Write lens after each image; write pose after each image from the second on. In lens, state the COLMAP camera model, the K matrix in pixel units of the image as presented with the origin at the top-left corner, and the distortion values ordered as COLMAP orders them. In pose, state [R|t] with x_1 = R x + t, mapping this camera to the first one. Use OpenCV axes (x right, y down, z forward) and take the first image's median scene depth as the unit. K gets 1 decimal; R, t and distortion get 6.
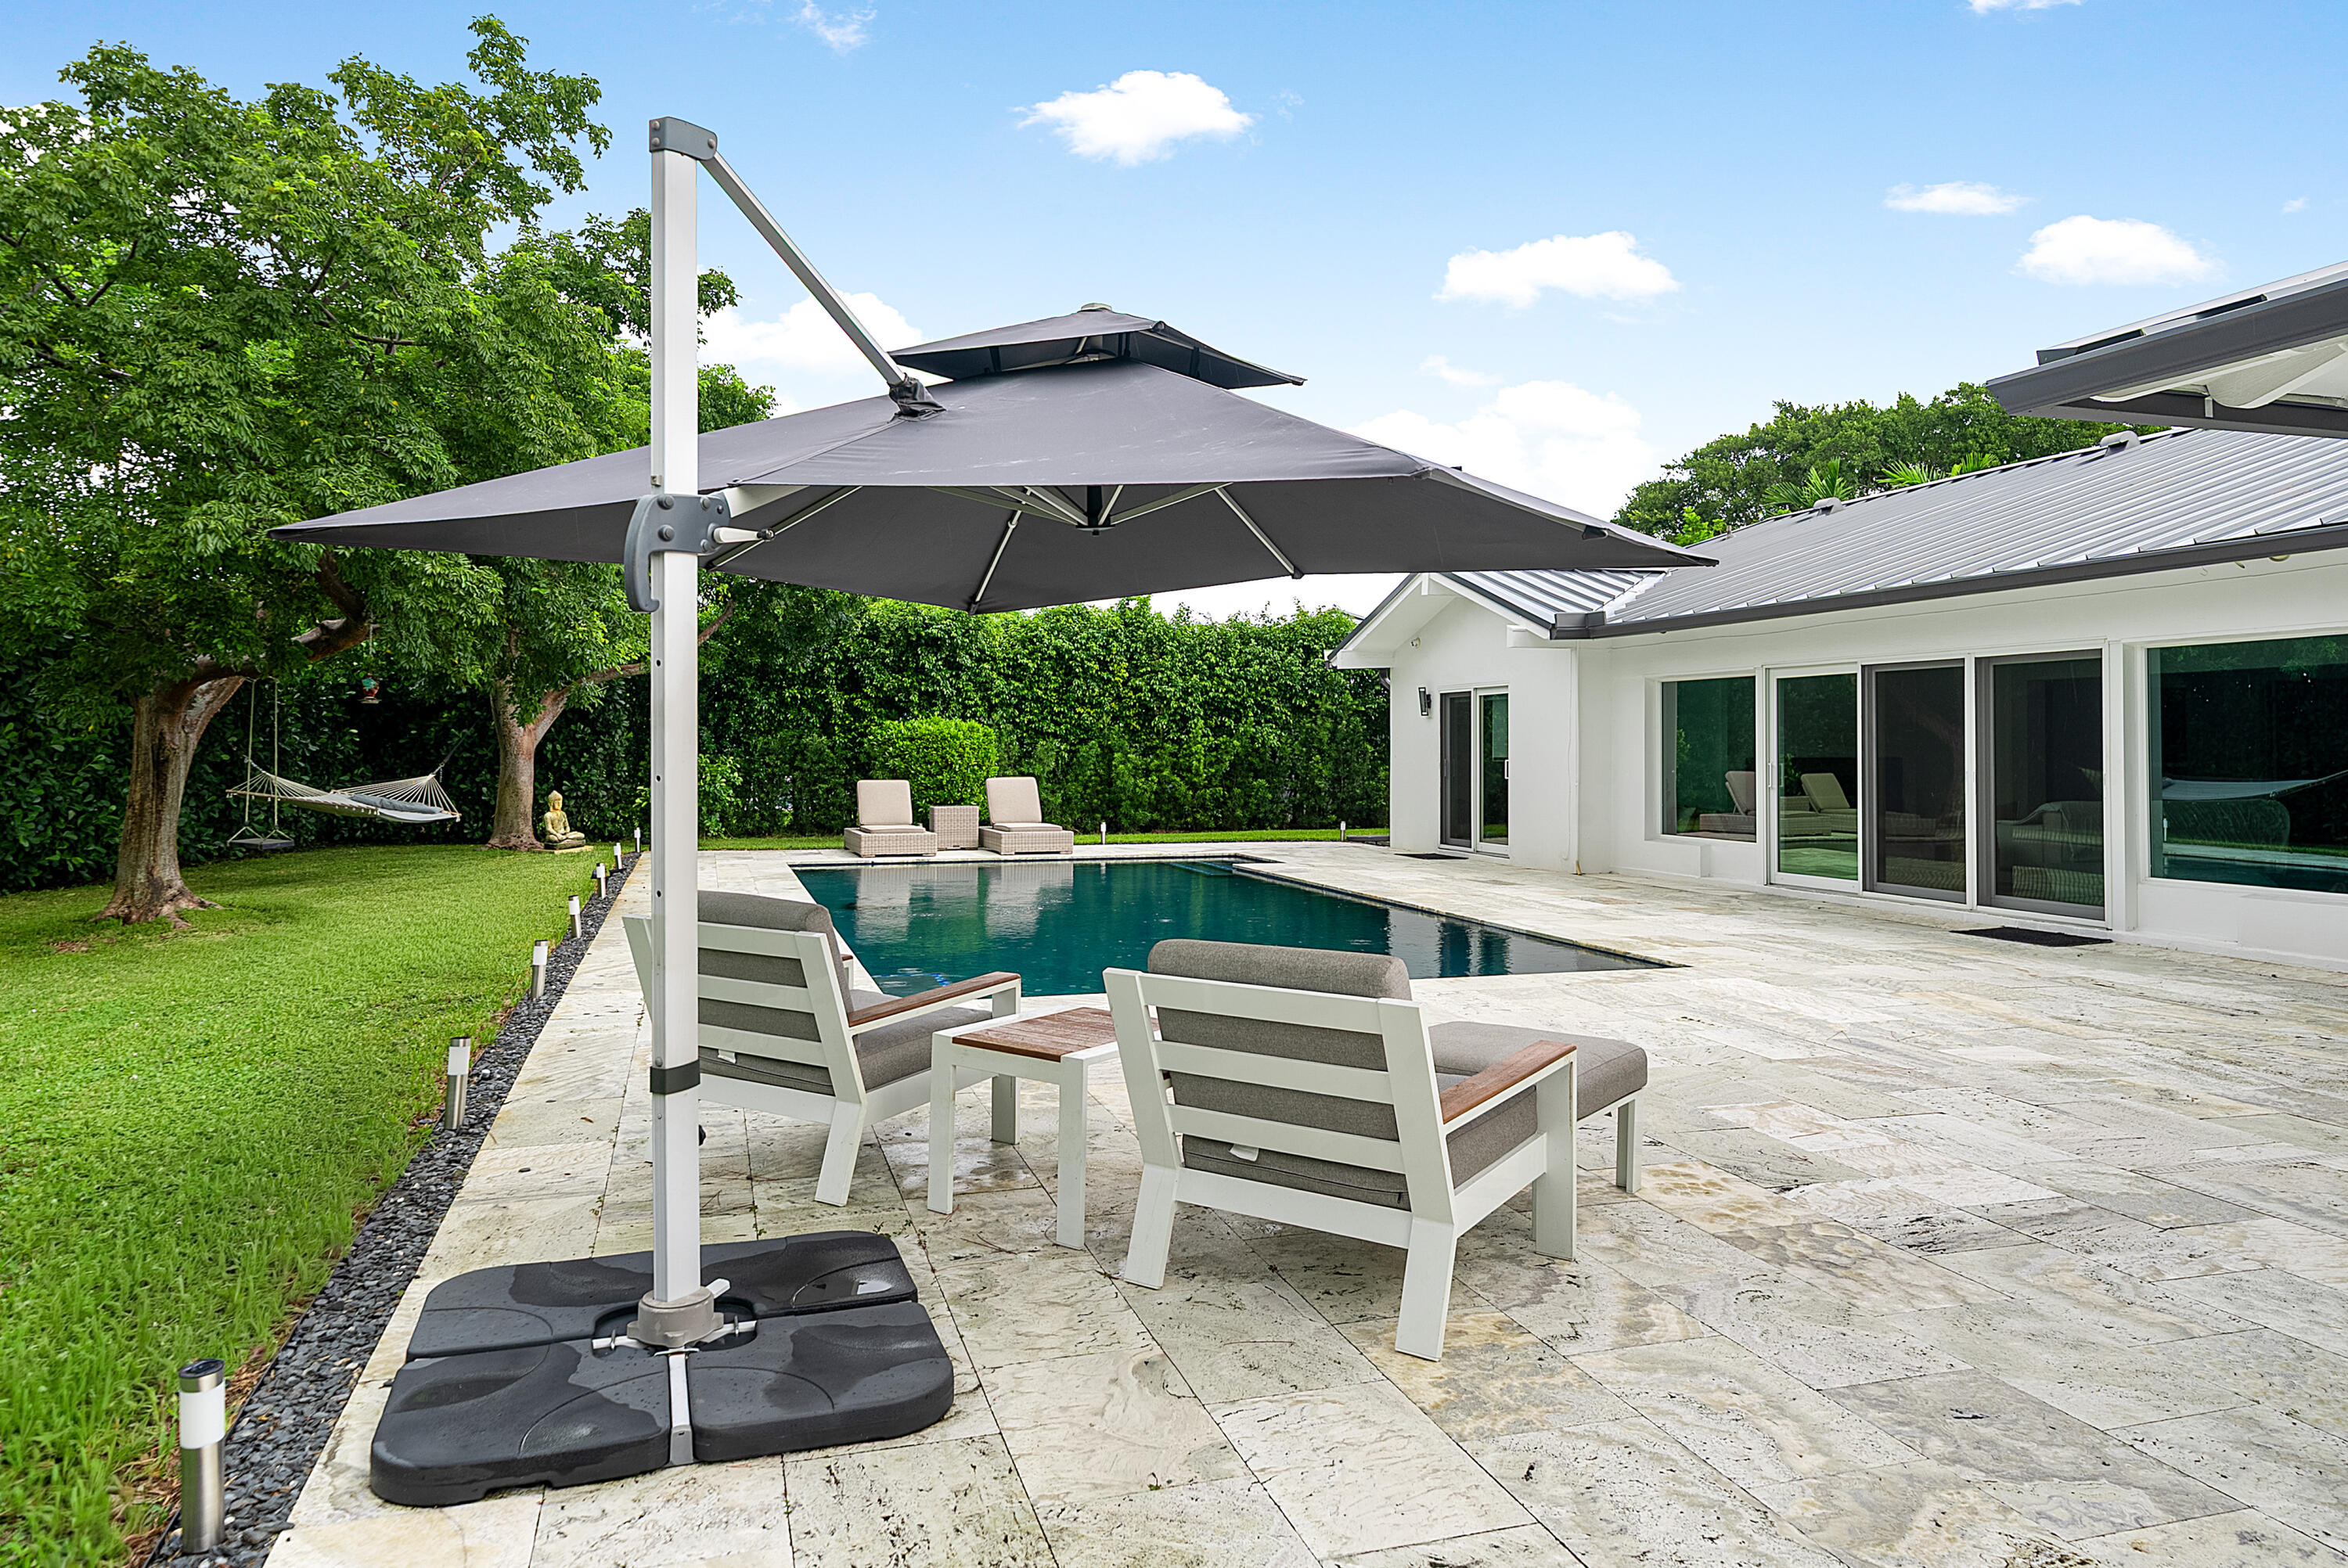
lens RADIAL K [[1479.3, 0, 1141.9], [0, 1479.3, 746.2], [0, 0, 1]] dist [-0.005829, 0.000163]
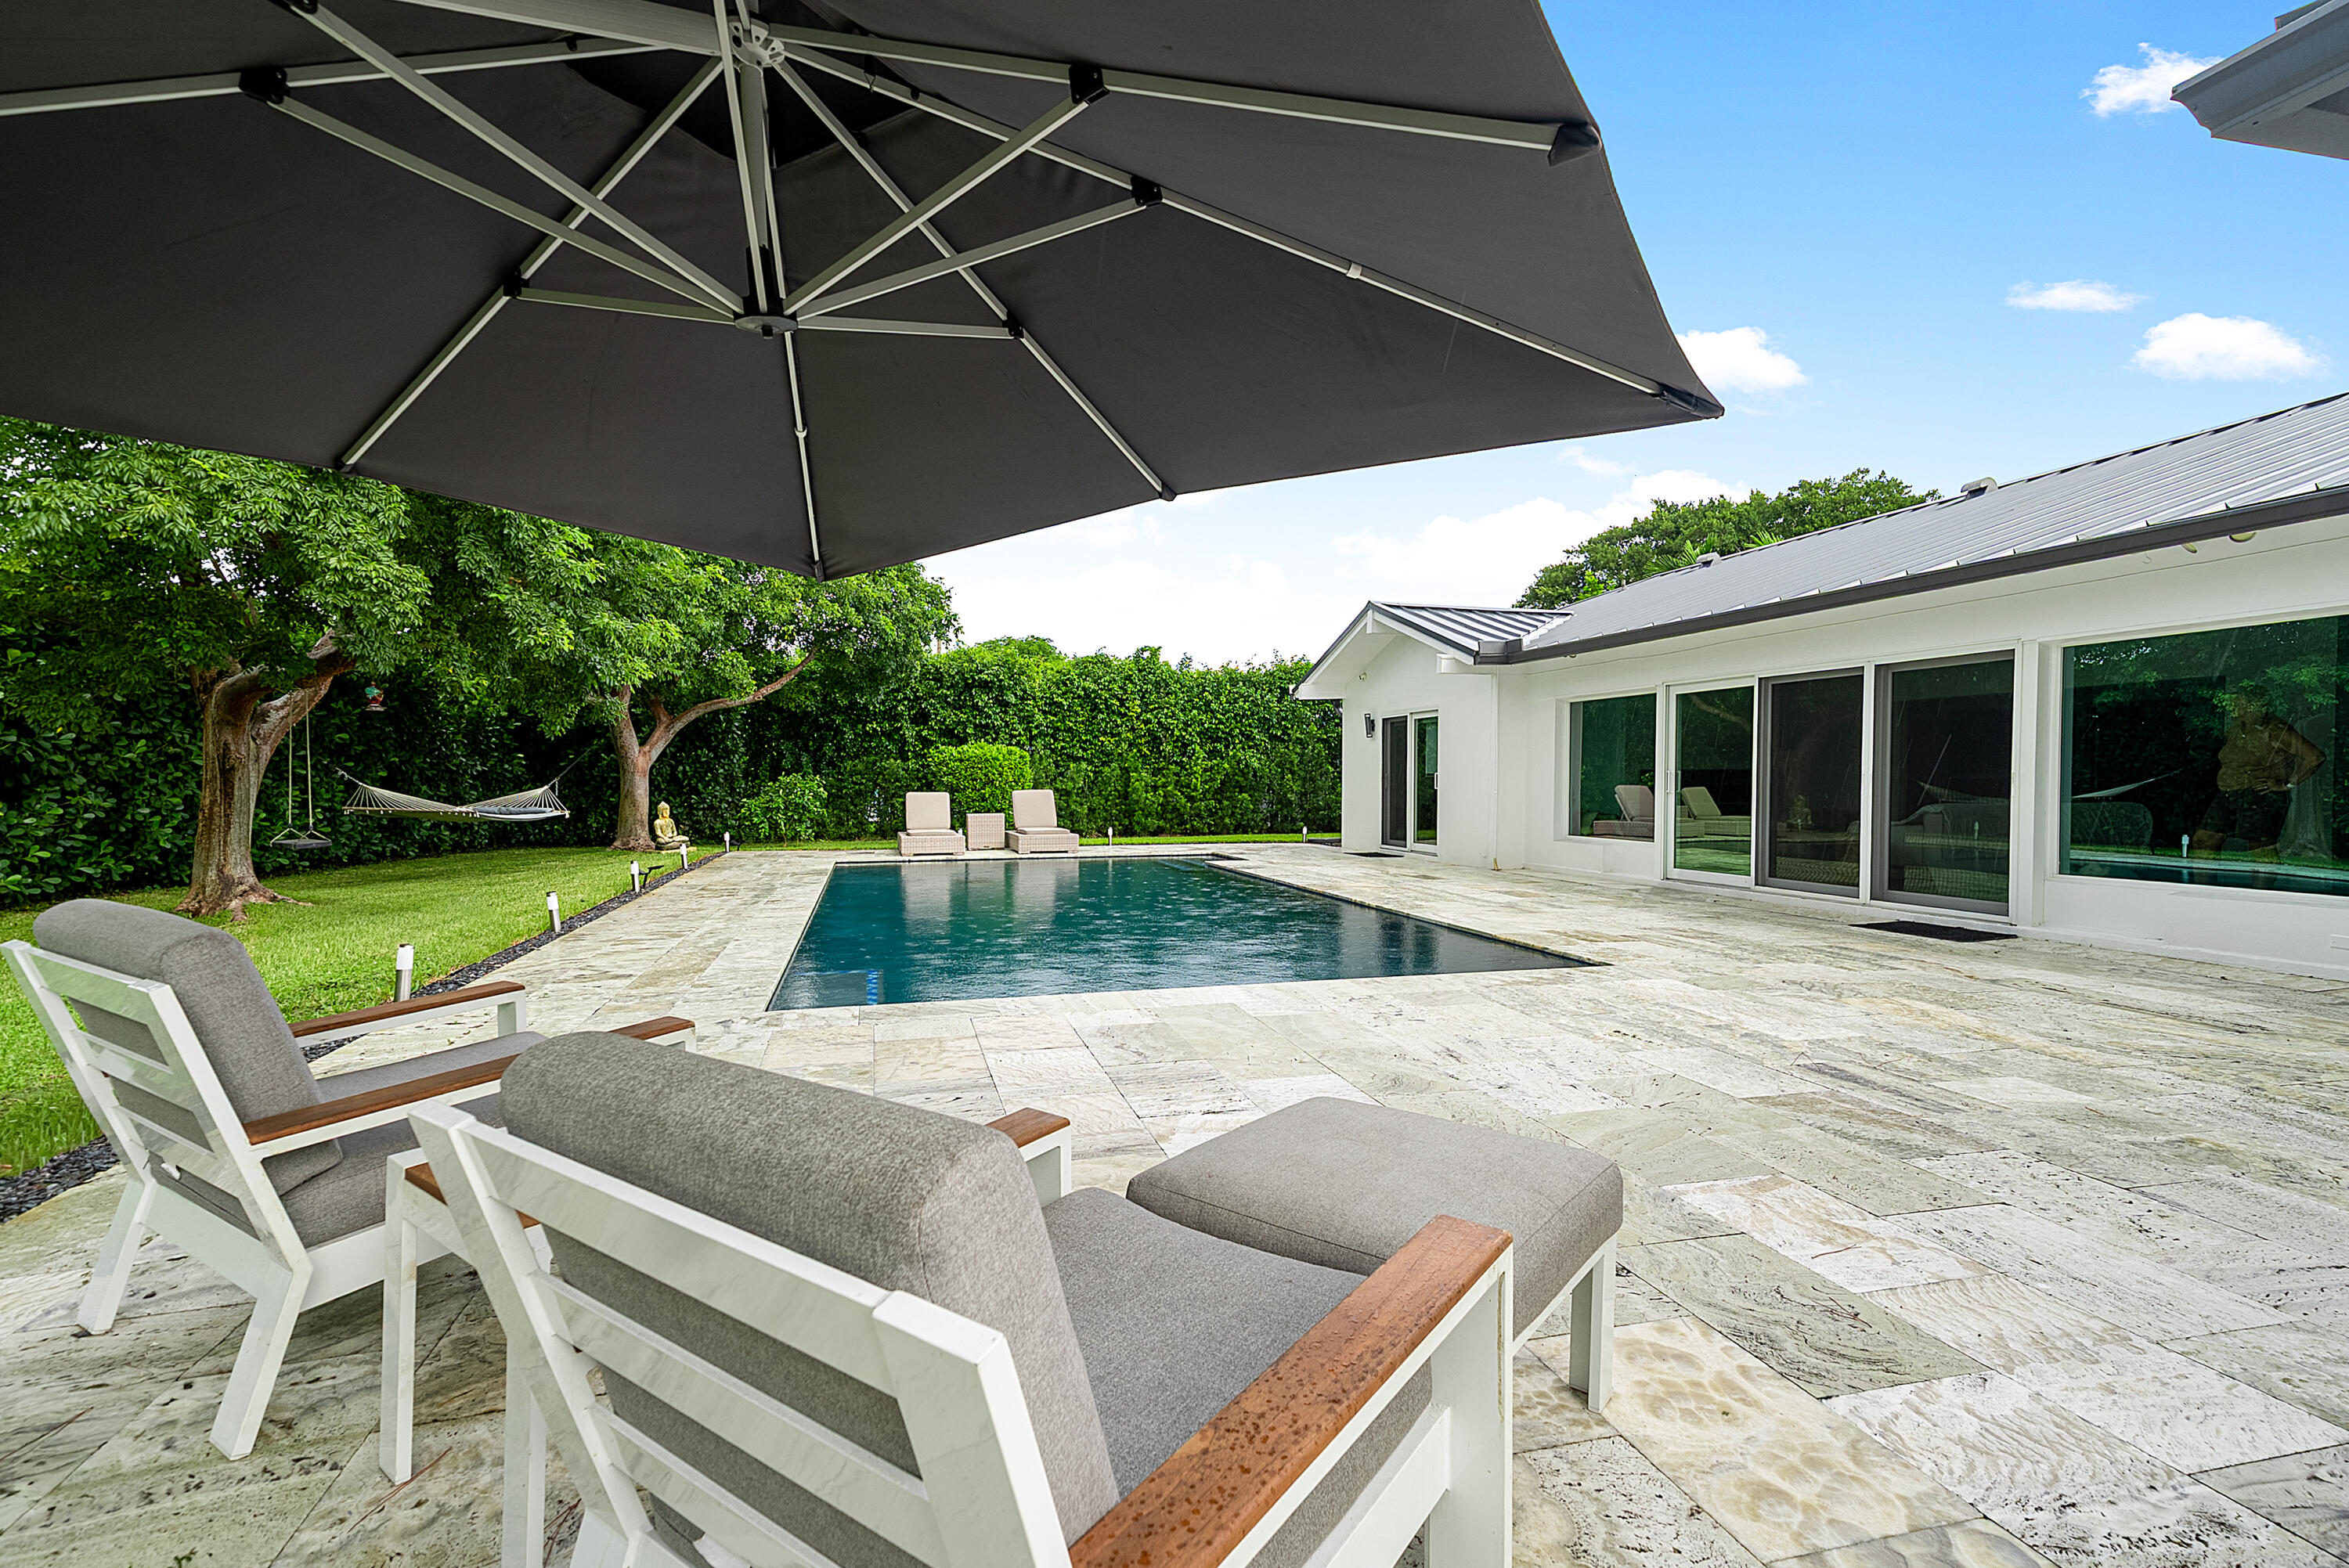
lens RADIAL K [[1119.8, 0, 1166.0], [0, 1119.8, 826.5], [0, 0, 1]] dist [0.003827, 0.000917]
pose [[0.999998, -0.000400, -0.002122, 0.027700], [0.000503, 0.998813, 0.048700, 0.007006], [0.002100, -0.048701, 0.998811, 0.089634]]
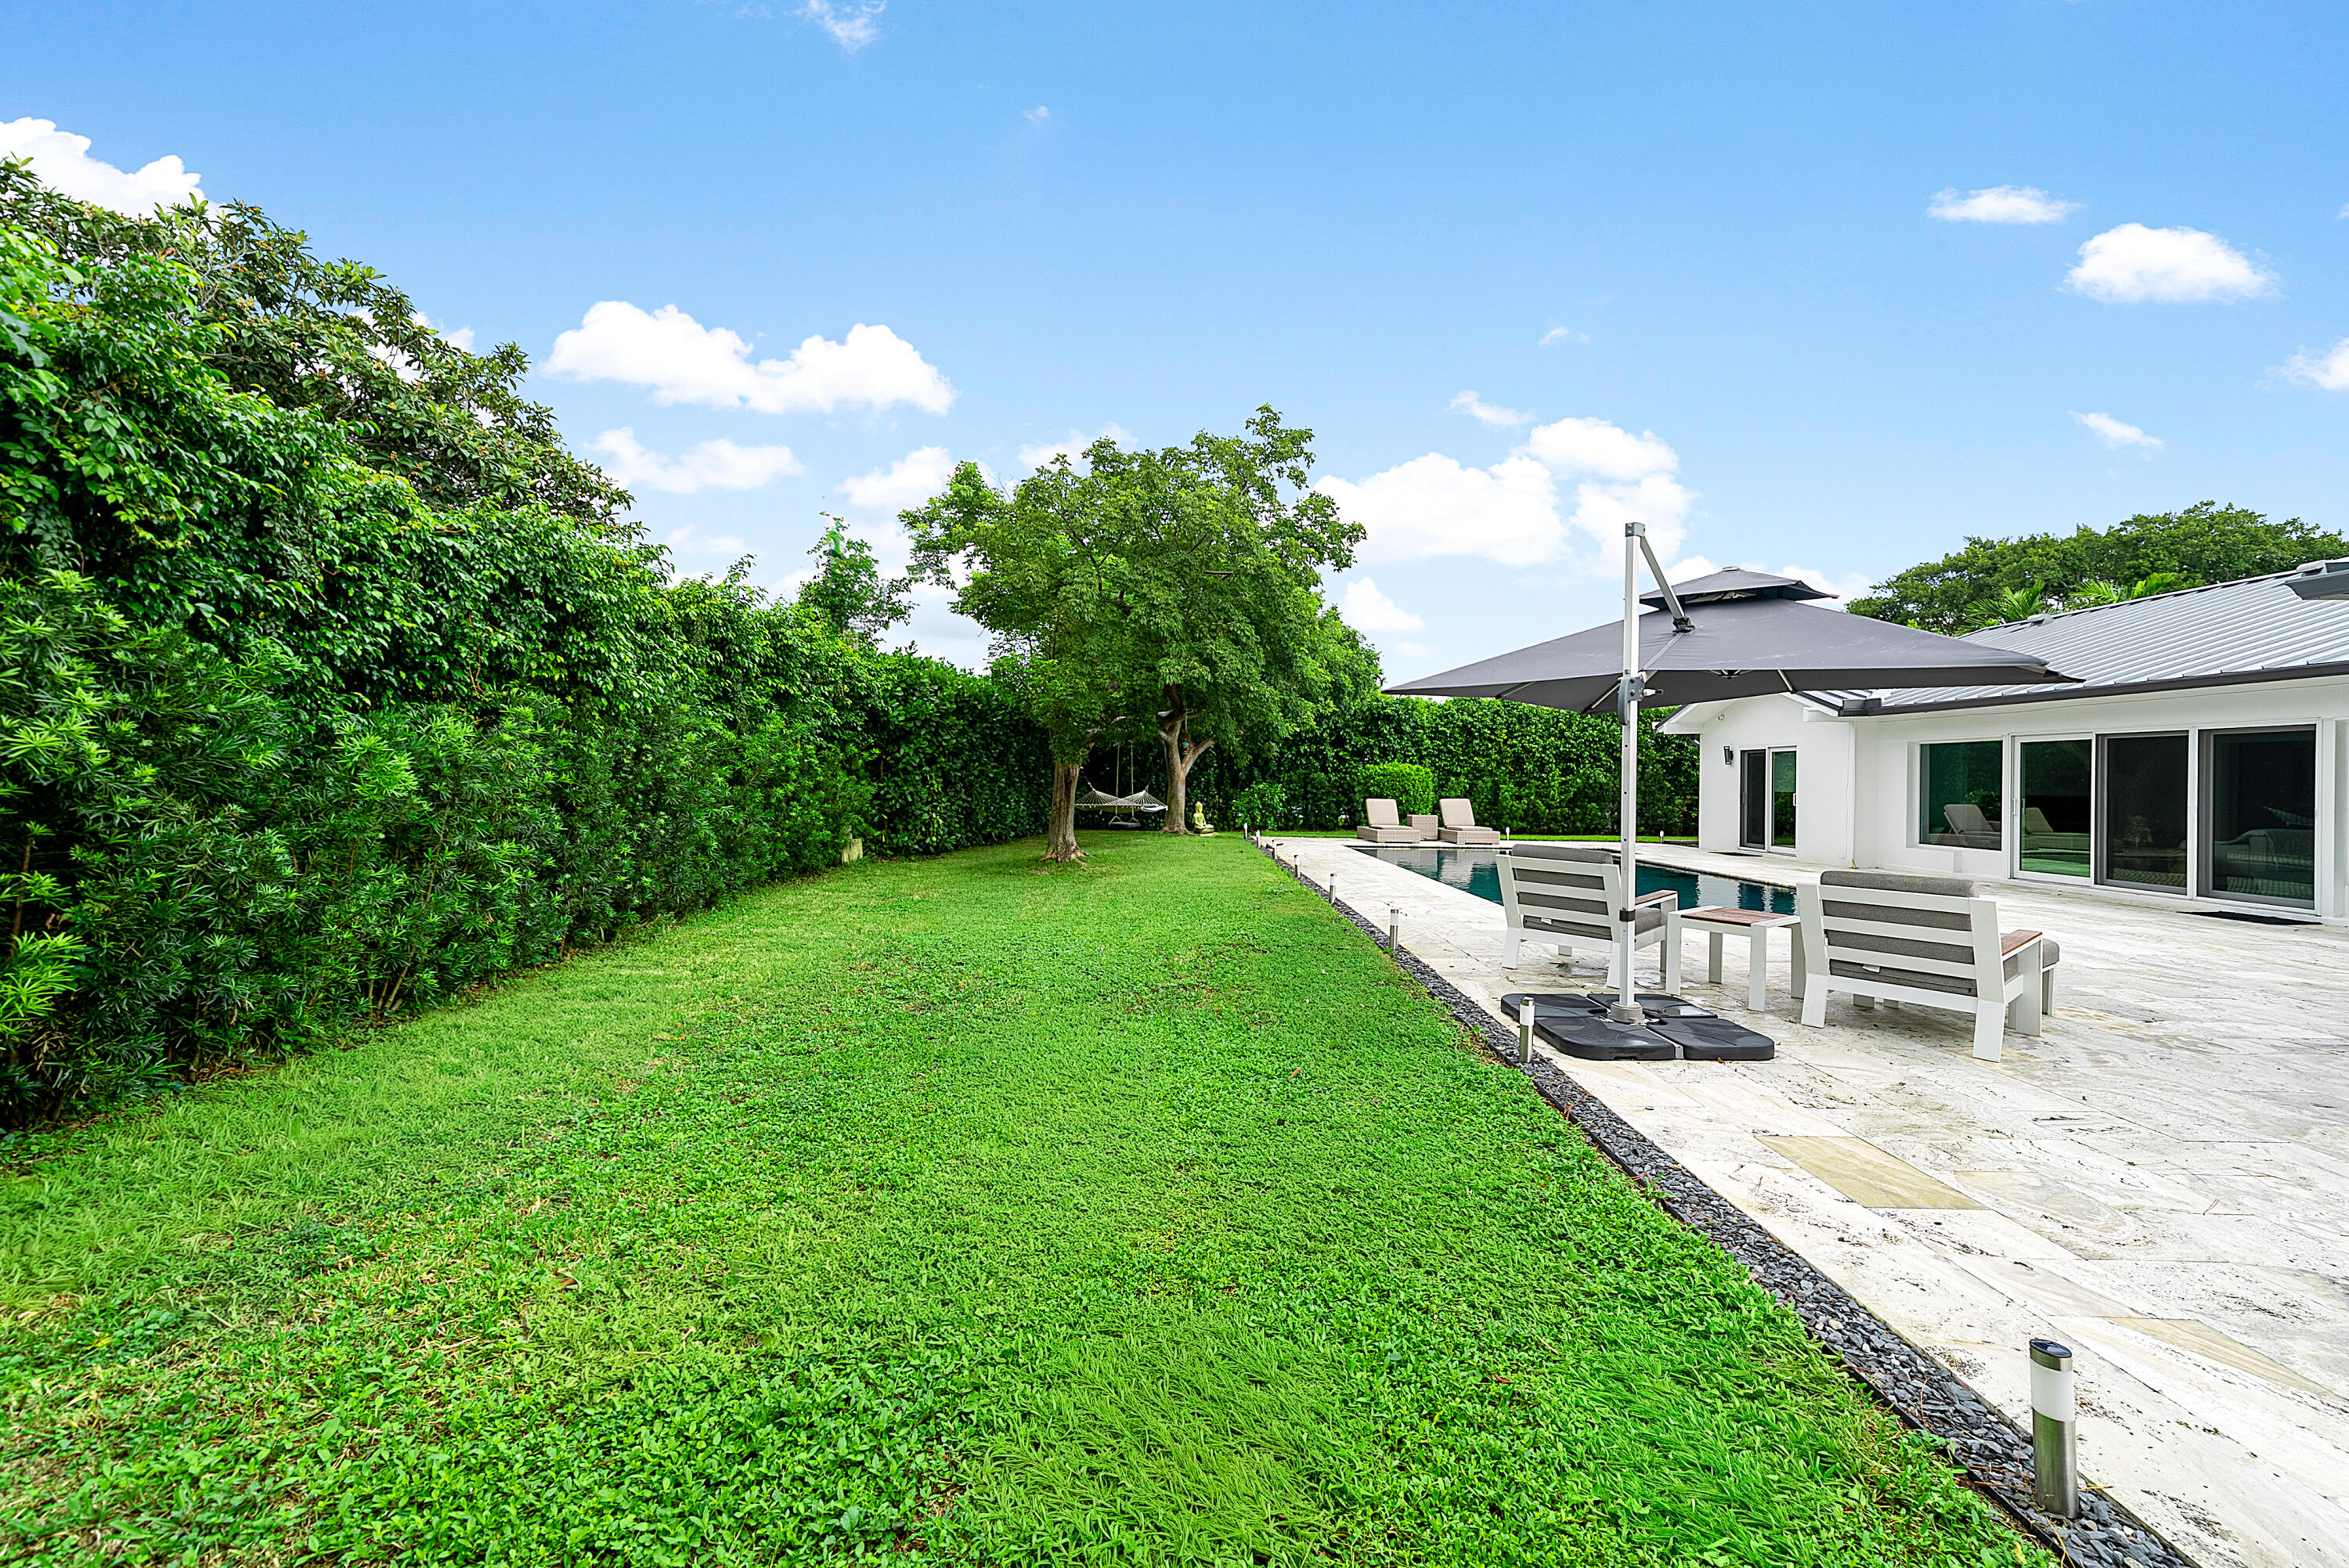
lens RADIAL K [[906.4, 0, 1240.4], [0, 906.4, 786.8], [0, 0, 1]] dist [0.010544, -0.000078]
pose [[0.965470, 0.015942, -0.260028, -0.057653], [-0.013815, 0.999854, 0.010007, 0.000530], [0.260149, -0.006069, 0.965549, -0.064689]]
